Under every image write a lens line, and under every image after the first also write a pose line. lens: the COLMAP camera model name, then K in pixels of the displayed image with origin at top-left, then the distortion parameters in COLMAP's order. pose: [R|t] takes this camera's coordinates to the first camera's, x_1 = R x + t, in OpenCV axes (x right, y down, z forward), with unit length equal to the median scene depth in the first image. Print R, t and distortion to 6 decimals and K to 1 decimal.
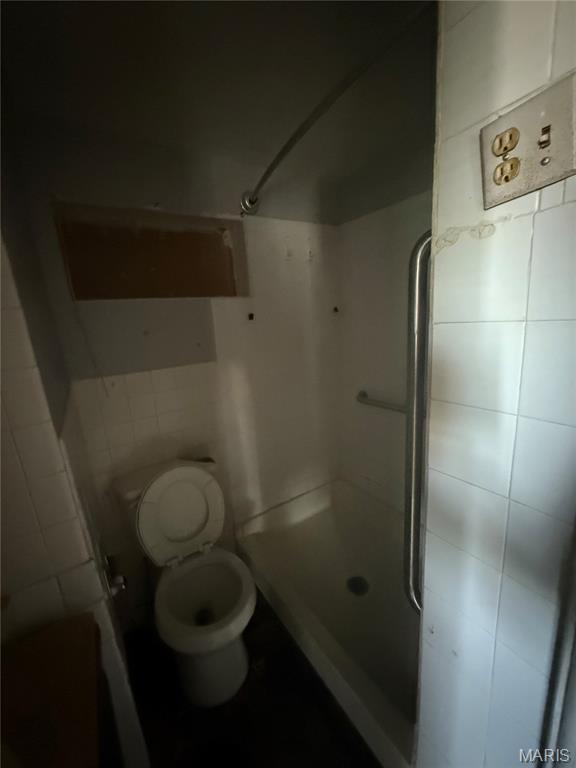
lens RADIAL K [[306.6, 0, 285.2], [0, 306.6, 383.5], [0, 0, 1]] dist [-0.000190, -0.000263]
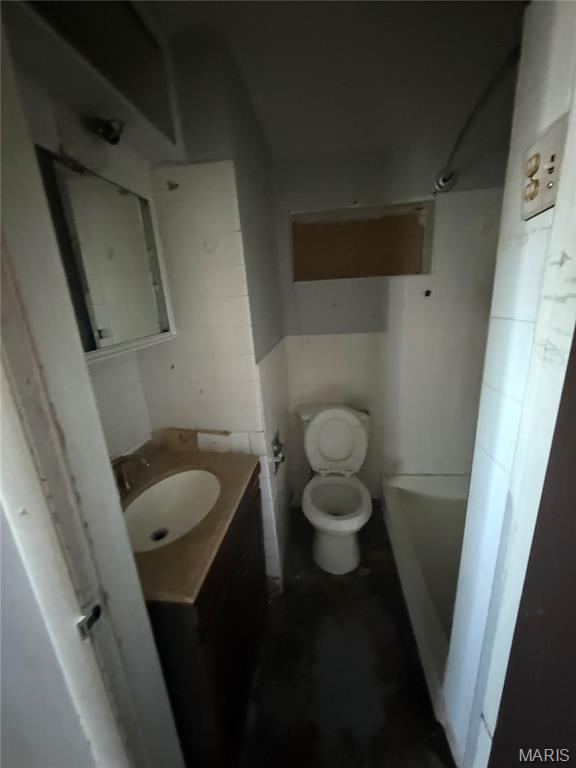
lens RADIAL K [[306.6, 0, 291.1], [0, 306.6, 384.0], [0, 0, 1]] dist [-0.000190, -0.000263]
pose [[0.764212, 0.201440, -0.612701, 0.288300], [-0.135262, 0.978906, 0.153127, -0.009772], [0.630622, -0.034146, 0.775338, -0.163526]]
